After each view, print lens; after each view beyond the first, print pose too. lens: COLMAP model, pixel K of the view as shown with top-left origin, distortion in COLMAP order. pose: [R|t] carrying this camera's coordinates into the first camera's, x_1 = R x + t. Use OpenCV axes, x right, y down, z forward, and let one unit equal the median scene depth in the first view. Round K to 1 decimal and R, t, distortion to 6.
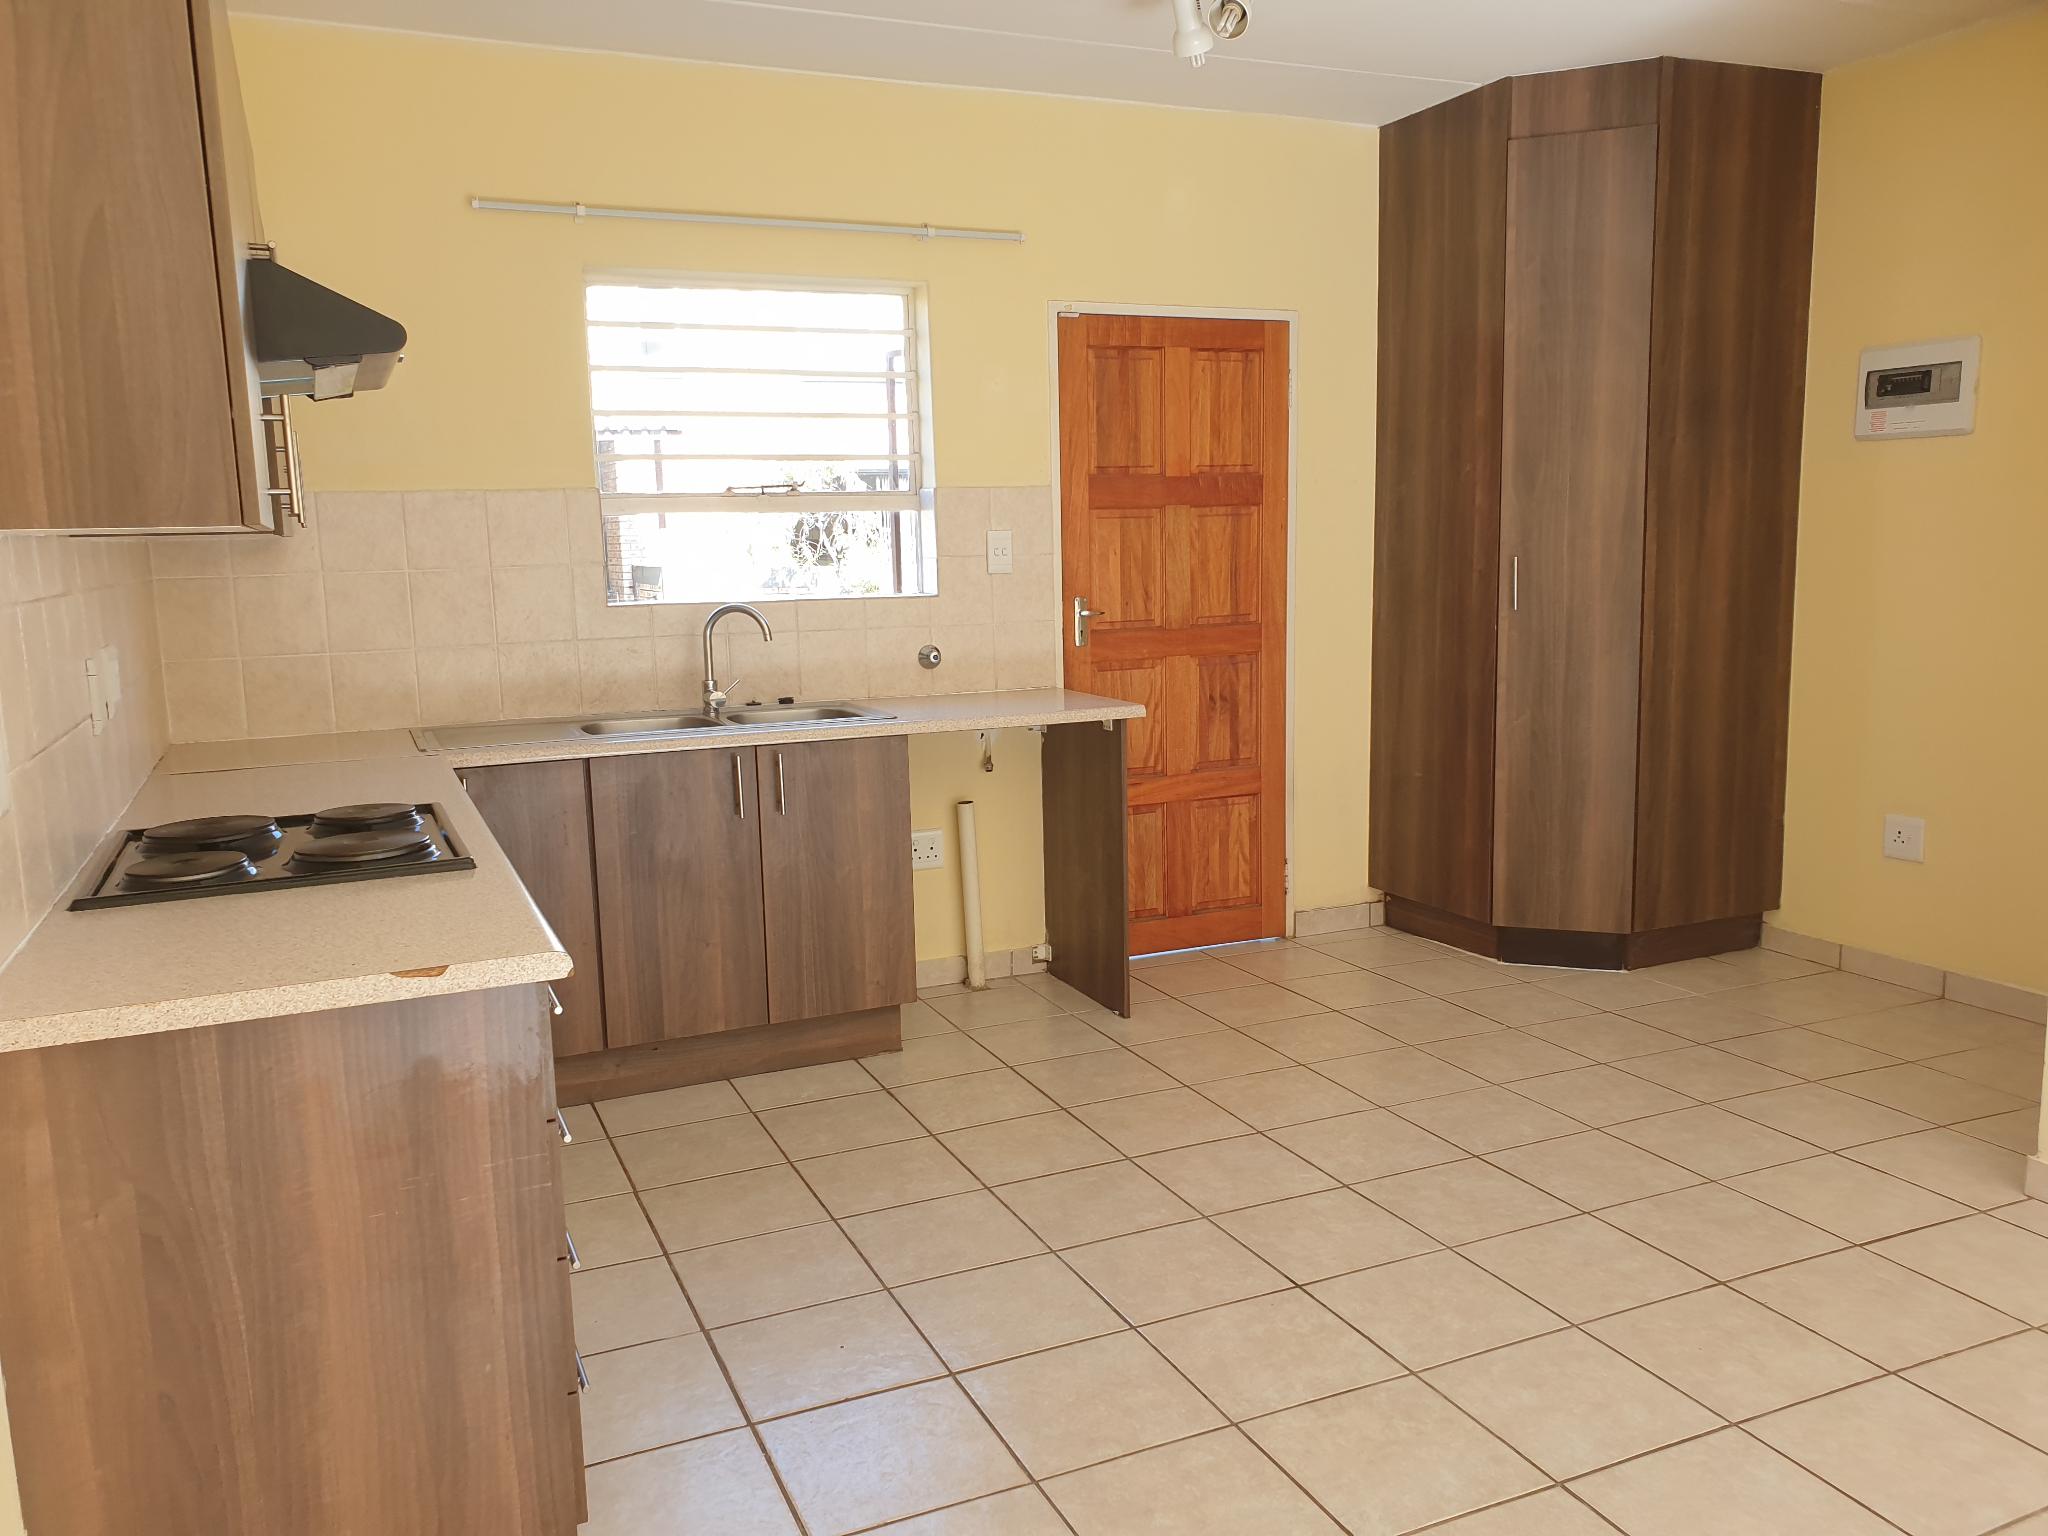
lens RADIAL K [[1575.0, 0, 1024.4], [0, 1575.0, 796.9], [0, 0, 1]] dist [0.082229, -0.153067]
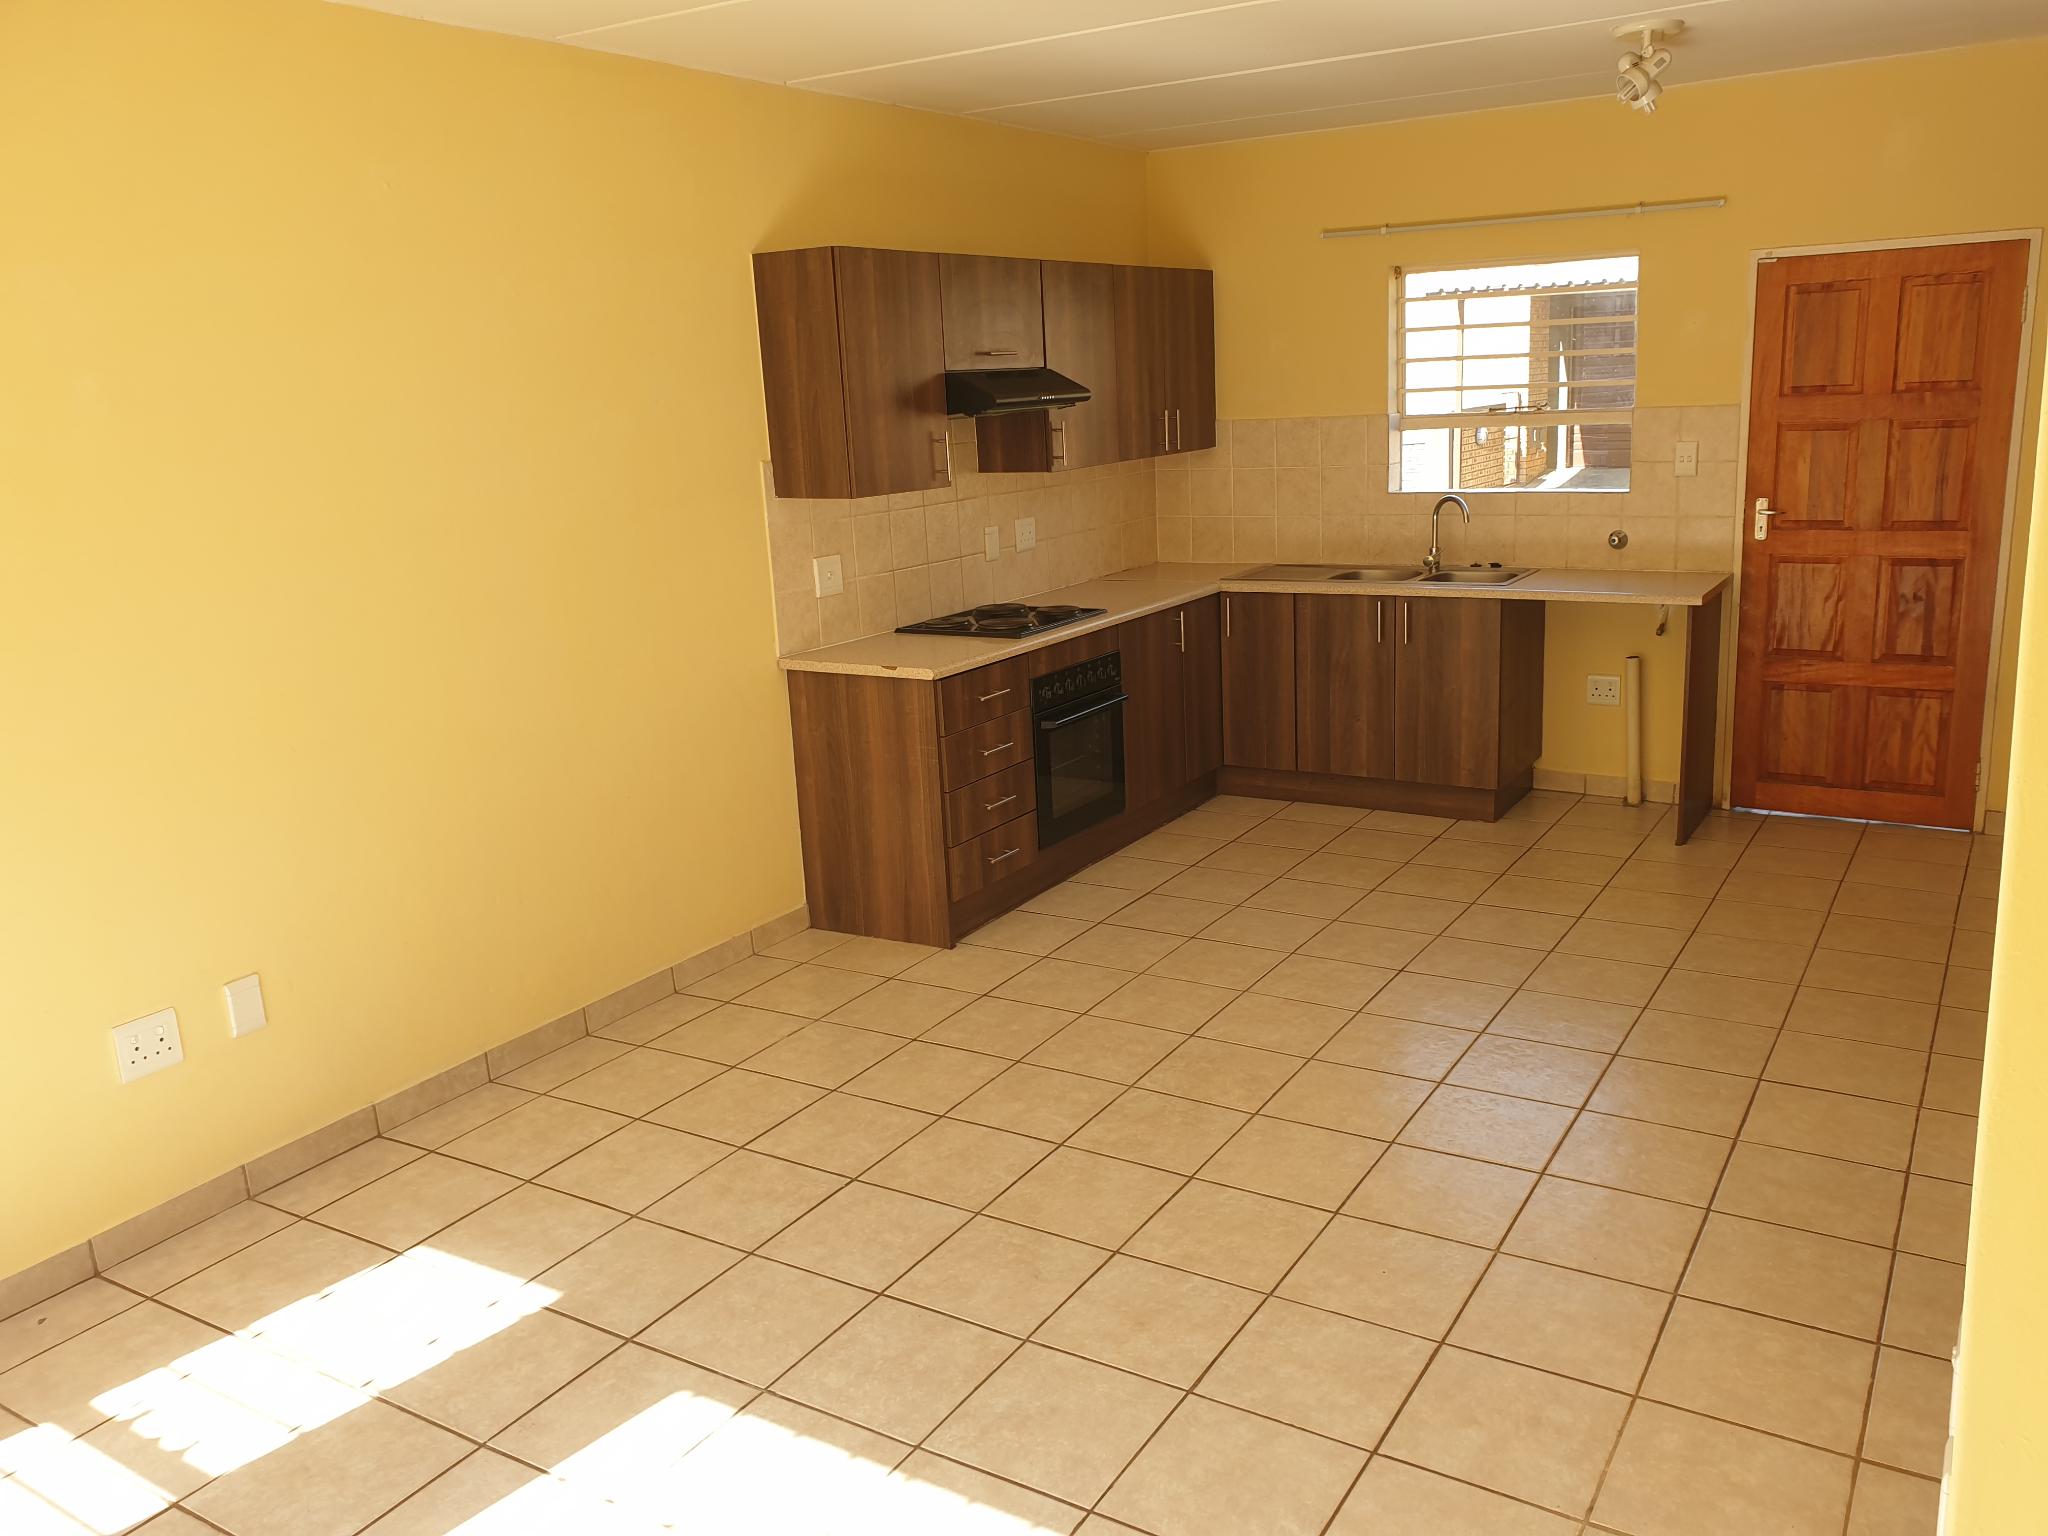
lens RADIAL K [[1614.6, 0, 1053.2], [0, 1614.6, 773.6], [0, 0, 1]] dist [0.030913, -0.034823]
pose [[0.559958, 0.195415, -0.805146, 0.790527], [-0.104010, 0.980679, 0.165683, -0.074708], [0.821966, -0.009032, 0.569464, -0.132521]]
